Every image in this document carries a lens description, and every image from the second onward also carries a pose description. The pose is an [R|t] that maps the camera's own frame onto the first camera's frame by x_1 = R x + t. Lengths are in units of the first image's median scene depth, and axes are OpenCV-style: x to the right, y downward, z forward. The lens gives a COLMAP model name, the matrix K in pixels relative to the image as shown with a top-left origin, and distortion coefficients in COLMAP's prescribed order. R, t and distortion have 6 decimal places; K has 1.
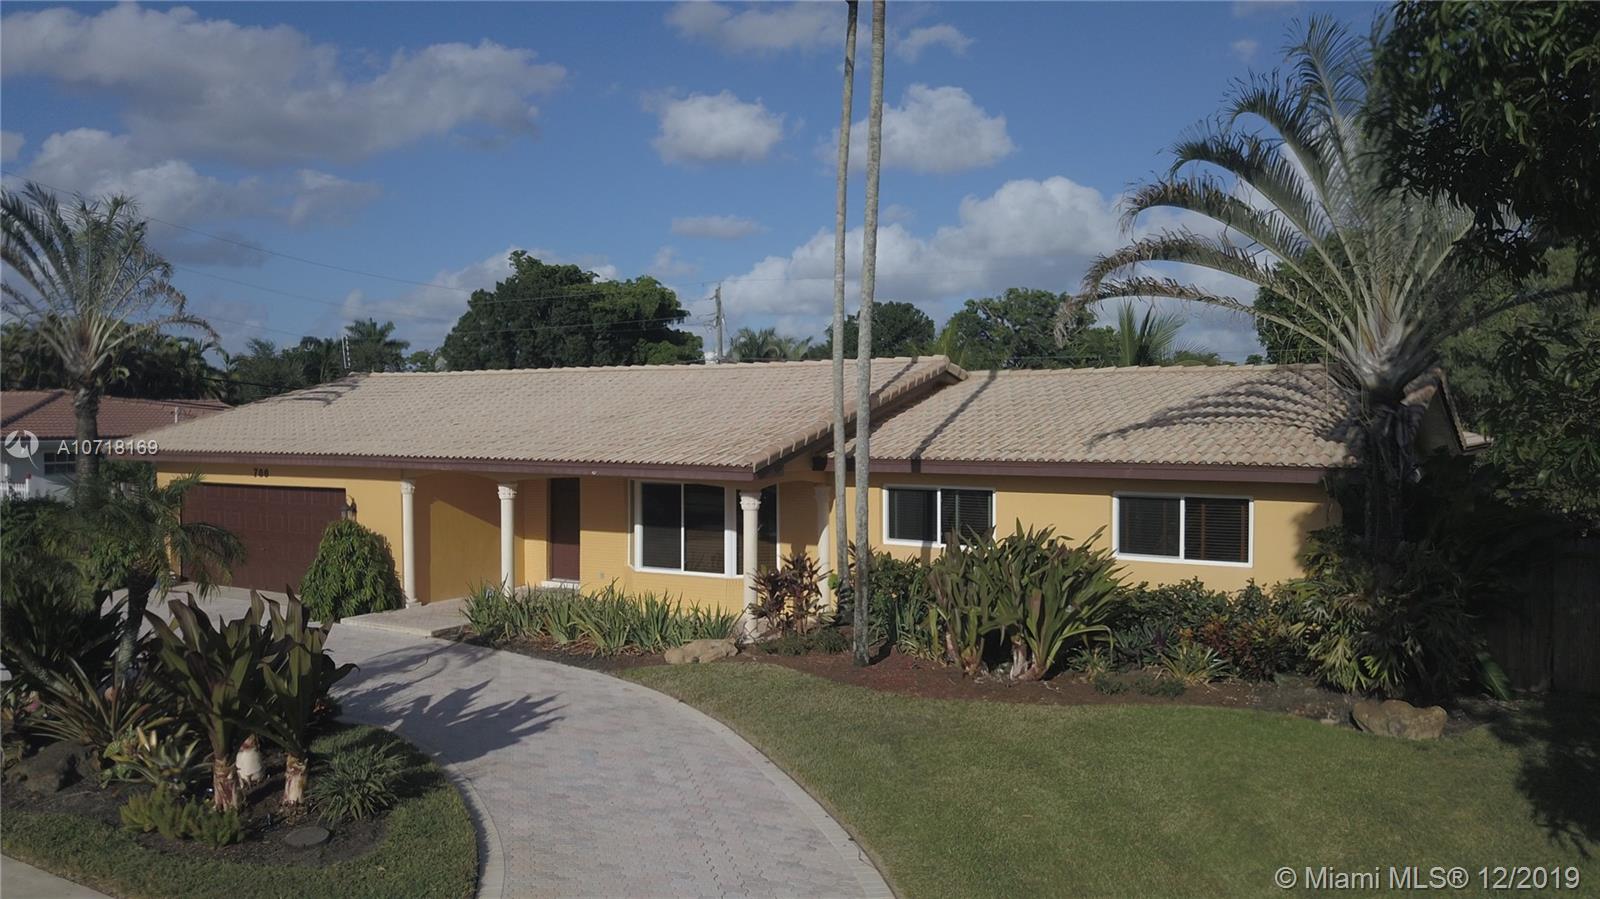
lens RADIAL K [[1274.7, 0, 800.0], [0, 1274.7, 449.5], [0, 0, 1]] dist [0.002477, 0.006726]
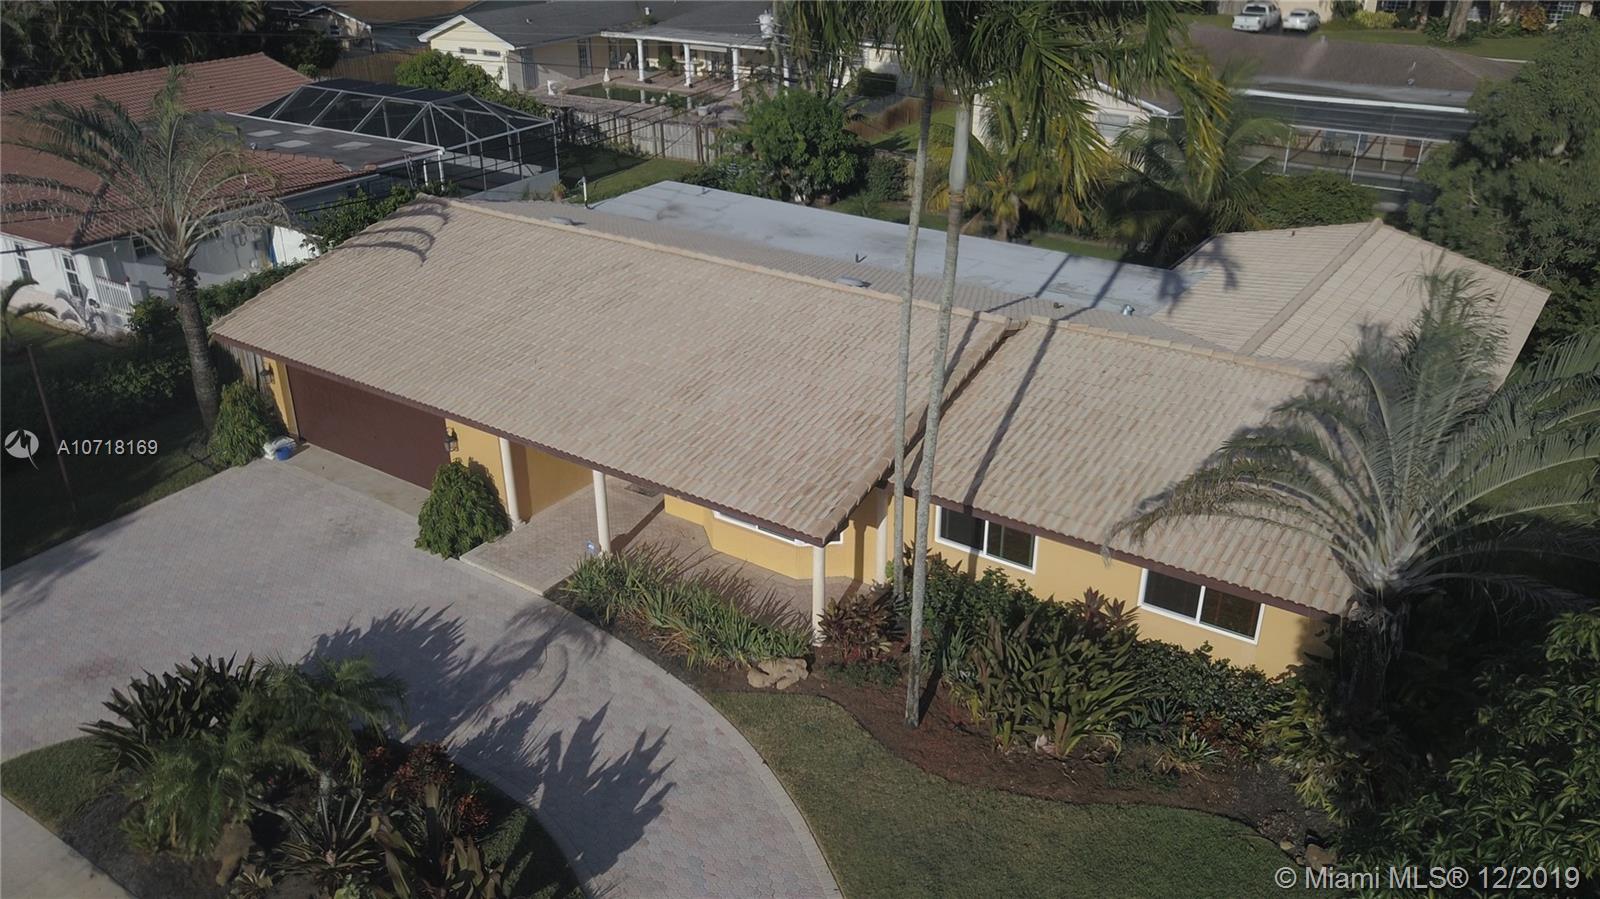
lens RADIAL K [[1247.8, 0, 800.0], [0, 1247.8, 449.5], [0, 0, 1]] dist [0.007782, -0.002509]
pose [[0.999457, 0.009358, -0.031606, -0.020602], [0.003554, 0.922675, 0.385561, -0.434657], [0.032770, -0.385464, 0.922141, 0.010690]]
